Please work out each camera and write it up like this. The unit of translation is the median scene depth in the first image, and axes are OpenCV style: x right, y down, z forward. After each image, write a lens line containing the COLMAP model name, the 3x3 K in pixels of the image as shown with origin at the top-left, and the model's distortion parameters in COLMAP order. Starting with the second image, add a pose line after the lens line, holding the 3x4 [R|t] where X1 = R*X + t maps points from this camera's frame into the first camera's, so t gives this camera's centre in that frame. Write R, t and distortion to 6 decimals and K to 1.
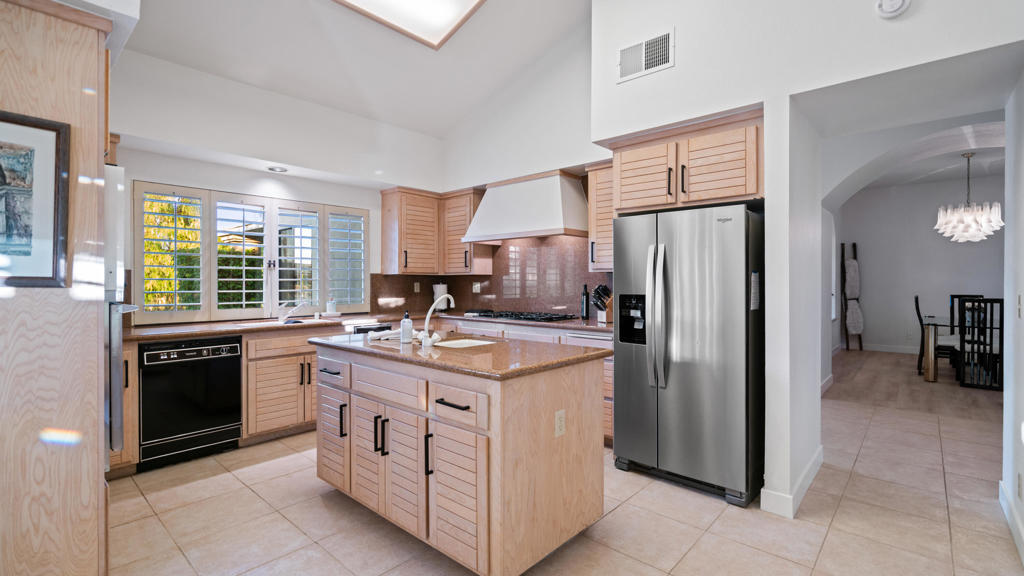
lens RADIAL K [[472.5, 0, 510.6], [0, 472.5, 283.4], [0, 0, 1]] dist [-0.009160, 0.002158]
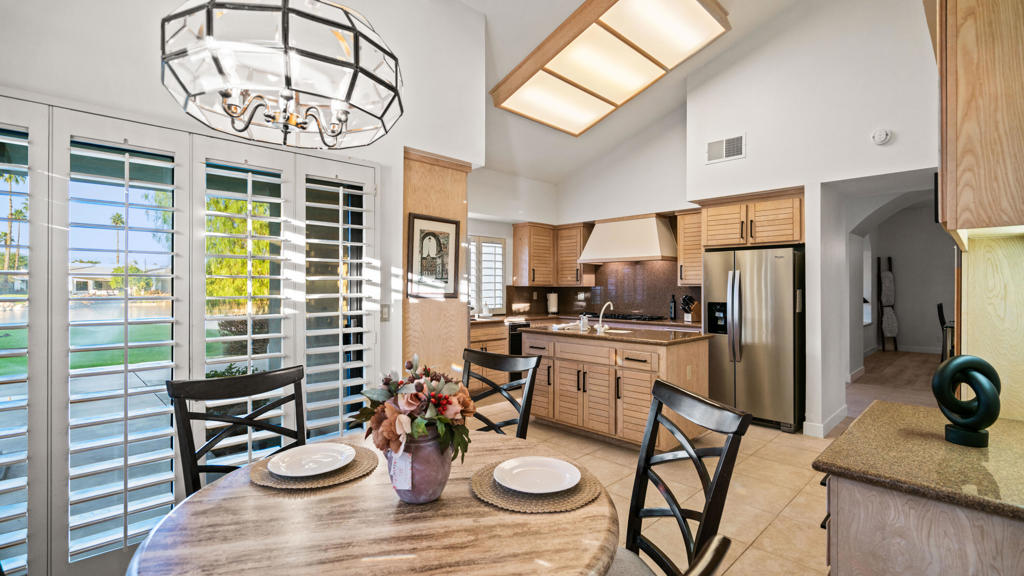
lens RADIAL K [[472.5, 0, 512.2], [0, 472.5, 284.7], [0, 0, 1]] dist [-0.009160, 0.002158]
pose [[0.997648, 0.002149, -0.068512, -0.261607], [-0.002762, 0.999957, -0.008853, -0.015829], [0.068490, 0.009021, 0.997611, -0.503479]]
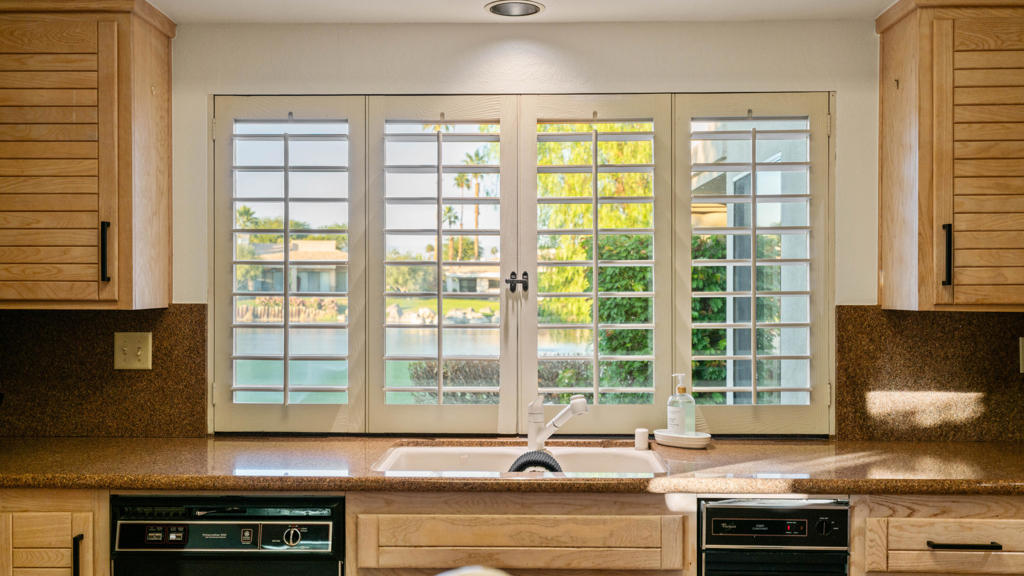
lens RADIAL K [[1001.5, 0, 508.9], [0, 1001.5, 286.0], [0, 0, 1]] dist [0.025478, 0.000000]
pose [[0.644937, -0.002112, -0.764232, 0.073067], [-0.004073, 0.999972, -0.006201, -0.040441], [0.764225, 0.007112, 0.644911, 0.610930]]
